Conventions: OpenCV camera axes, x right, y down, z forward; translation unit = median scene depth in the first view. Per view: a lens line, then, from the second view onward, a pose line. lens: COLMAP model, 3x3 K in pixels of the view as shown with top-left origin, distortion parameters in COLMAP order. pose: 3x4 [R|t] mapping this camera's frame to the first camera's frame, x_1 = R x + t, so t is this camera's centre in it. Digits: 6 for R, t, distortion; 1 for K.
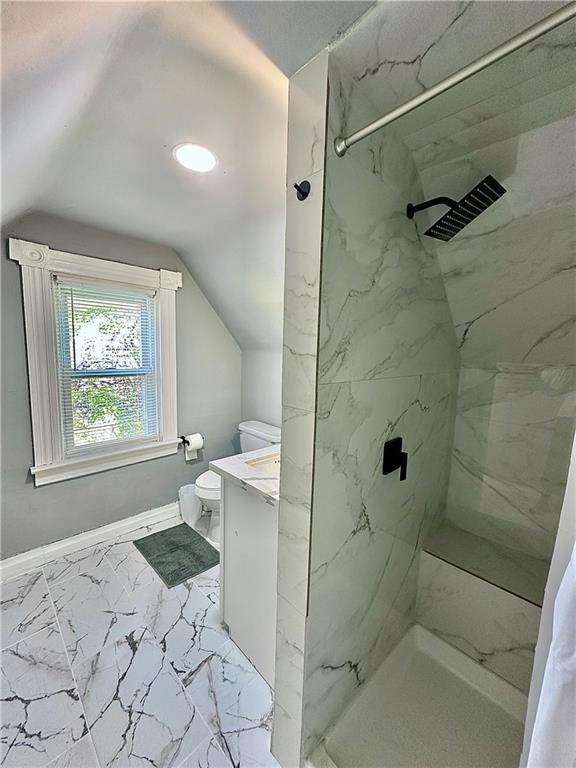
lens RADIAL K [[308.1, 0, 286.9], [0, 308.1, 385.4], [0, 0, 1]] dist [-0.003988, 0.000391]
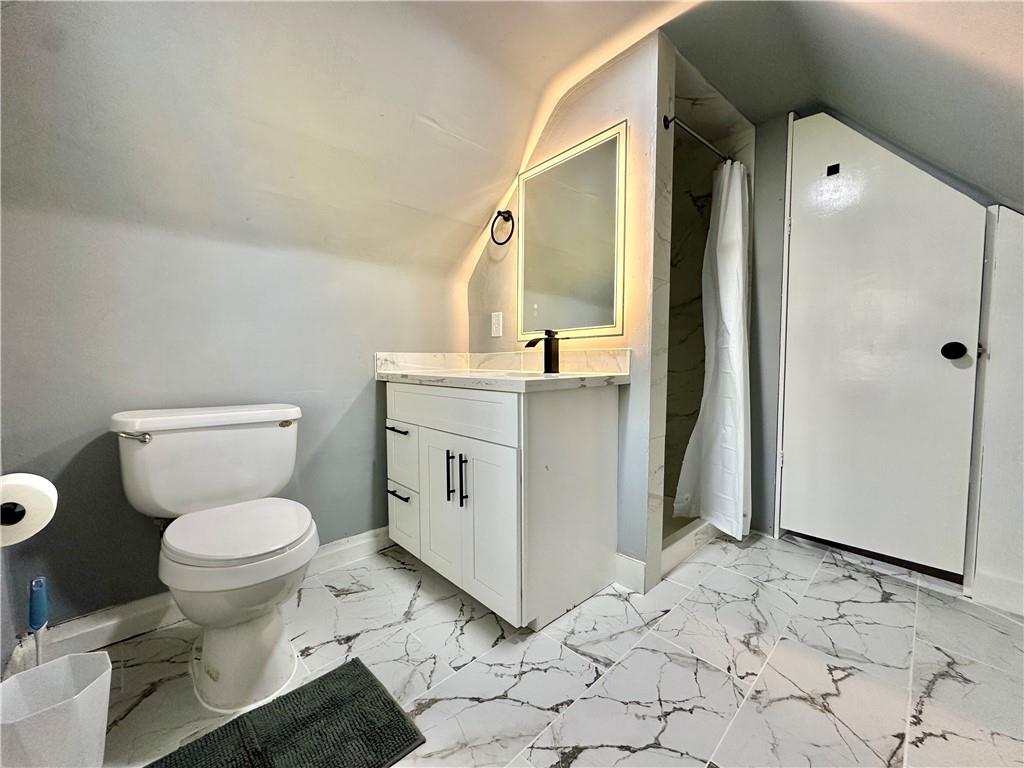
lens RADIAL K [[410.8, 0, 511.5], [0, 410.8, 384.2], [0, 0, 1]] dist [-0.003988, 0.000391]
pose [[0.018058, -0.090683, 0.995716, -1.268843], [0.116850, 0.989245, 0.087975, 0.201110], [-0.992985, 0.114761, 0.028460, 1.147443]]
